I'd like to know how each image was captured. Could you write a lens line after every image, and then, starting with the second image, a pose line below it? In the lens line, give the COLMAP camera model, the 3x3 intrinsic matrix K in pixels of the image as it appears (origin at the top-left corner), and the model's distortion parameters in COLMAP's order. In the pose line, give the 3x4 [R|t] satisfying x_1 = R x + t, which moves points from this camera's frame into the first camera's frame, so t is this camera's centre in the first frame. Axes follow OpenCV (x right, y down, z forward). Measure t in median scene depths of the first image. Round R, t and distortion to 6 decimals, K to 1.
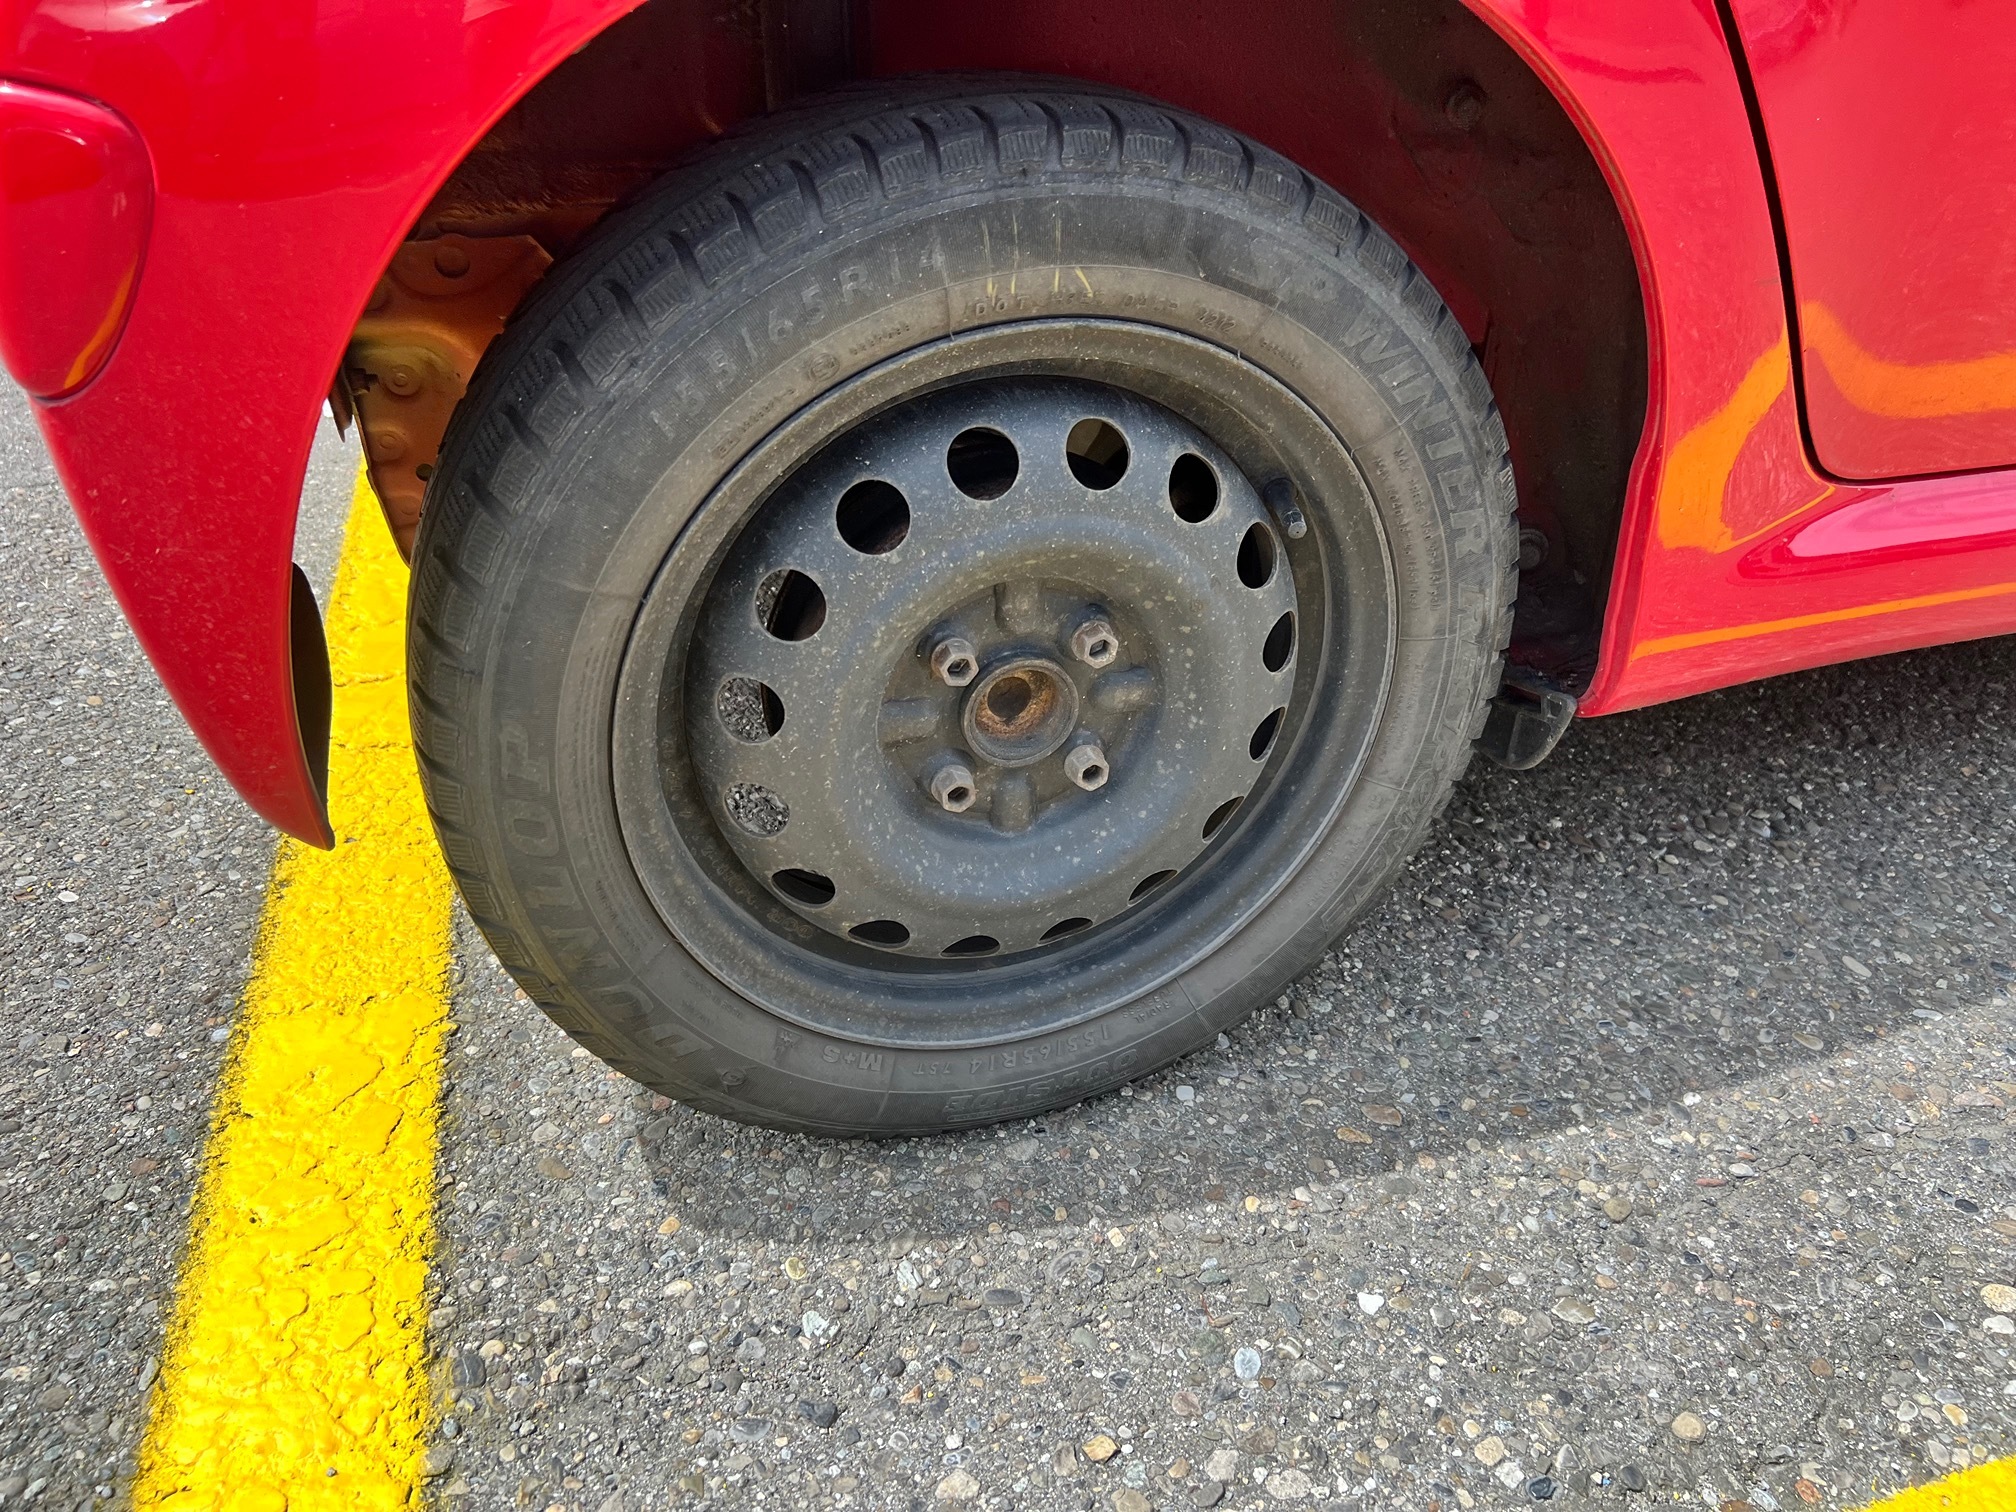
lens RADIAL K [[1510.4, 0, 1007.8], [0, 1510.4, 761.7], [0, 0, 1]] dist [0.024115, -0.023336]
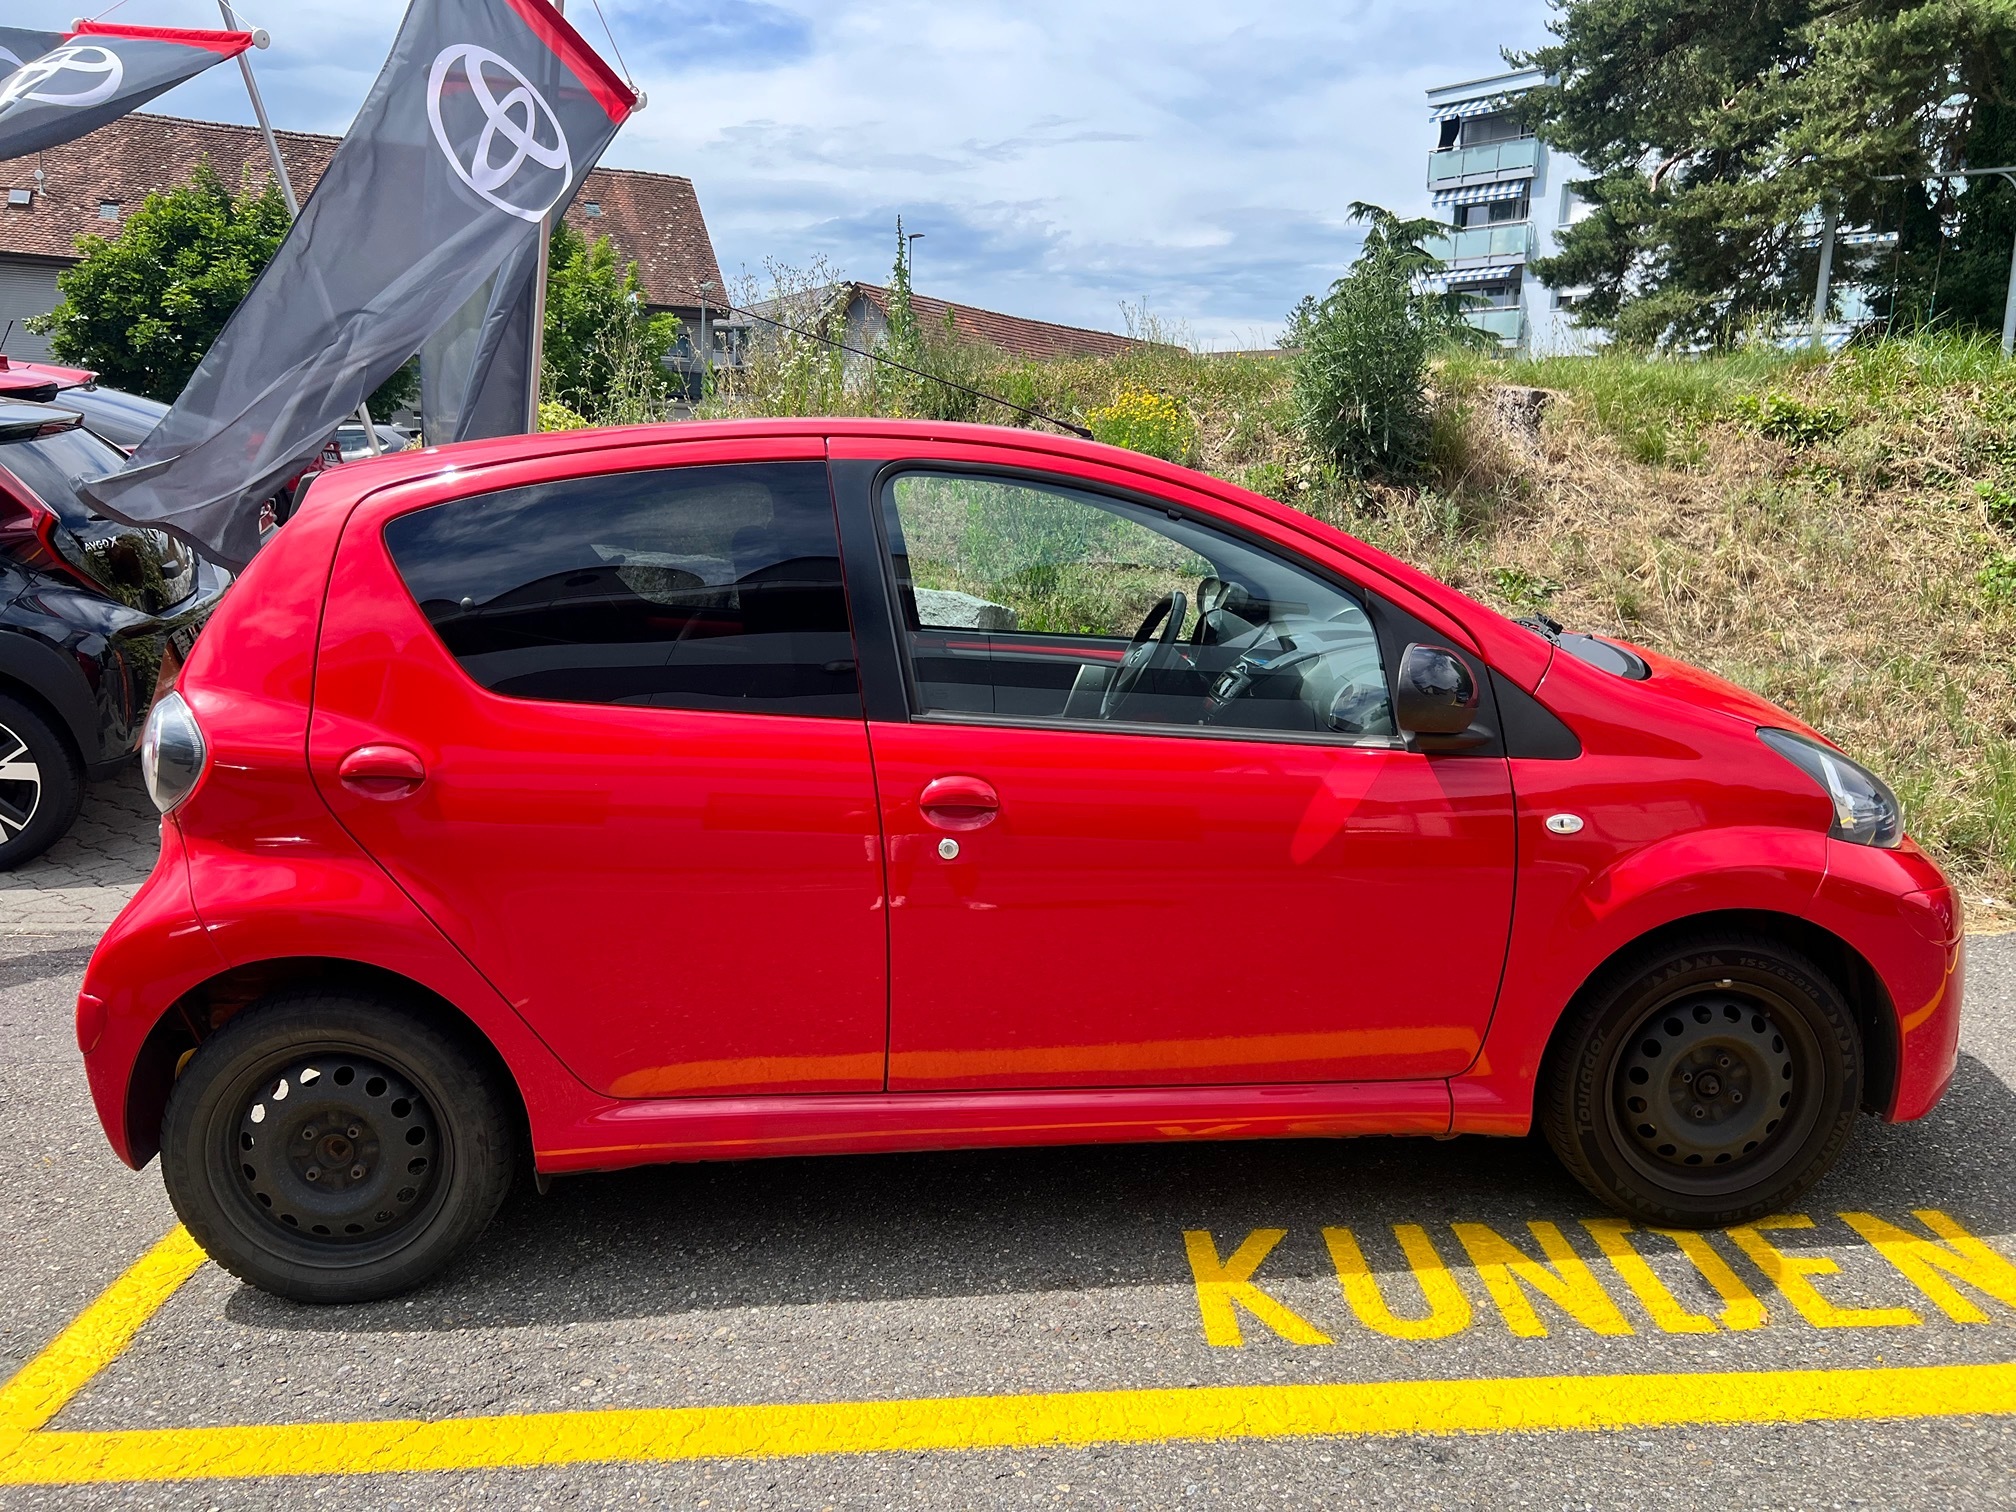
lens RADIAL K [[1510.4, 0, 1008.3], [0, 1510.4, 757.8], [0, 0, 1]] dist [0.024115, -0.023336]
pose [[0.966724, 0.003646, -0.255795, 2.299545], [-0.102627, 0.921438, -0.374725, 0.268901], [0.234333, 0.388507, 0.891151, -1.989324]]
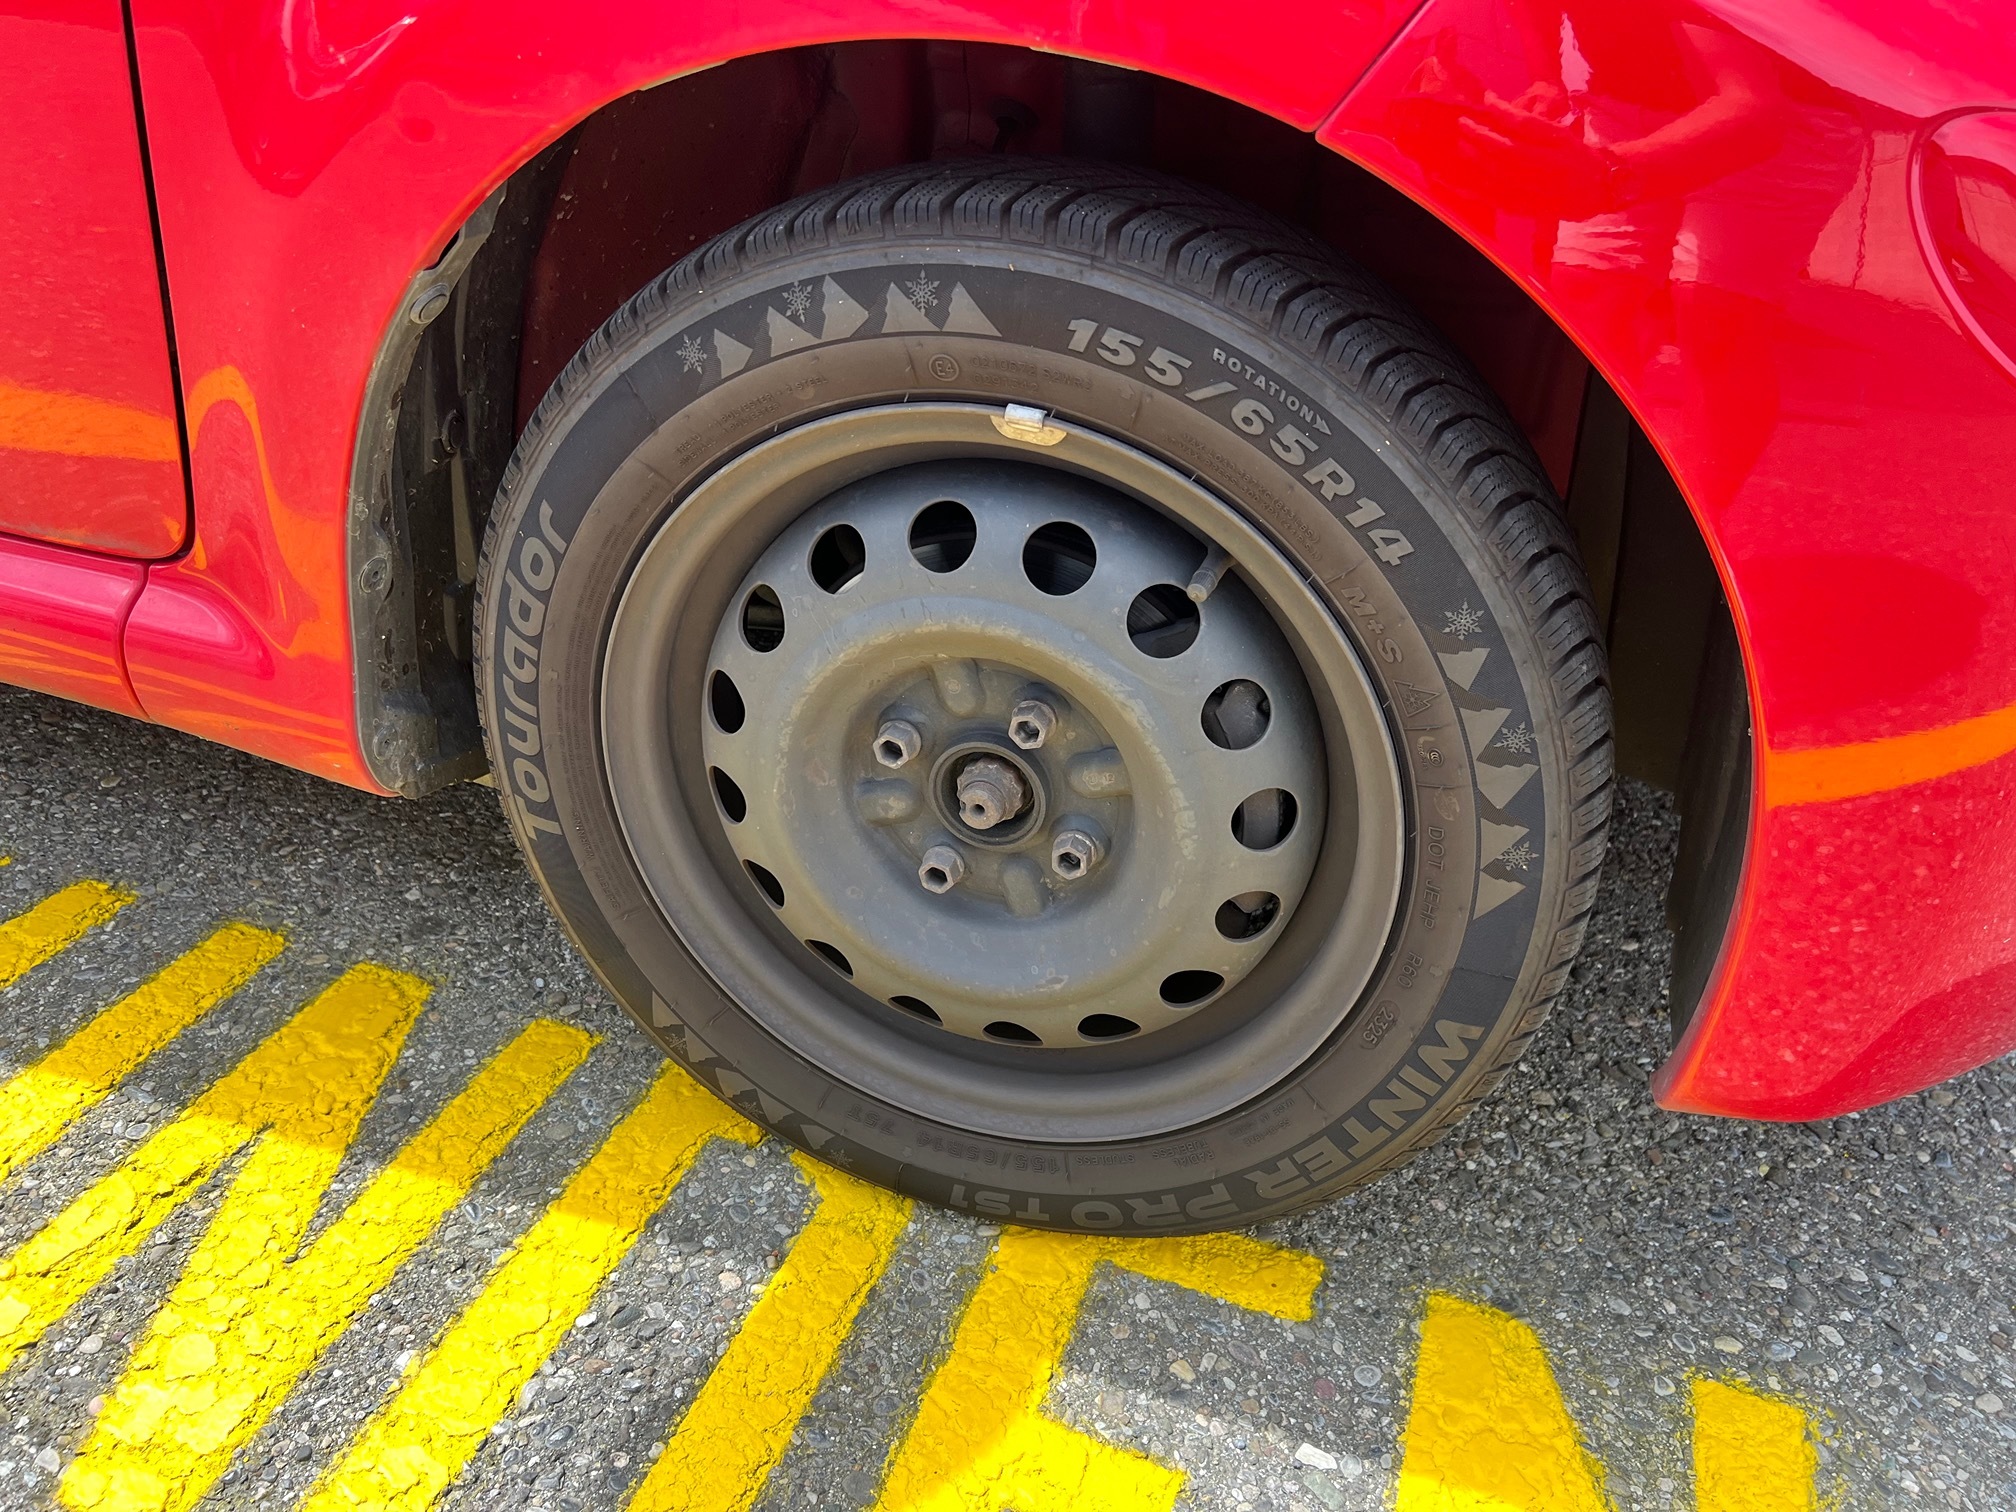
lens RADIAL K [[1510.4, 0, 997.9], [0, 1510.4, 745.3], [0, 0, 1]] dist [0.024115, -0.023336]
pose [[0.816318, 0.313356, -0.485214, 3.439481], [-0.350103, 0.936577, 0.015840, -0.566886], [0.459404, 0.156944, 0.874252, 0.984384]]
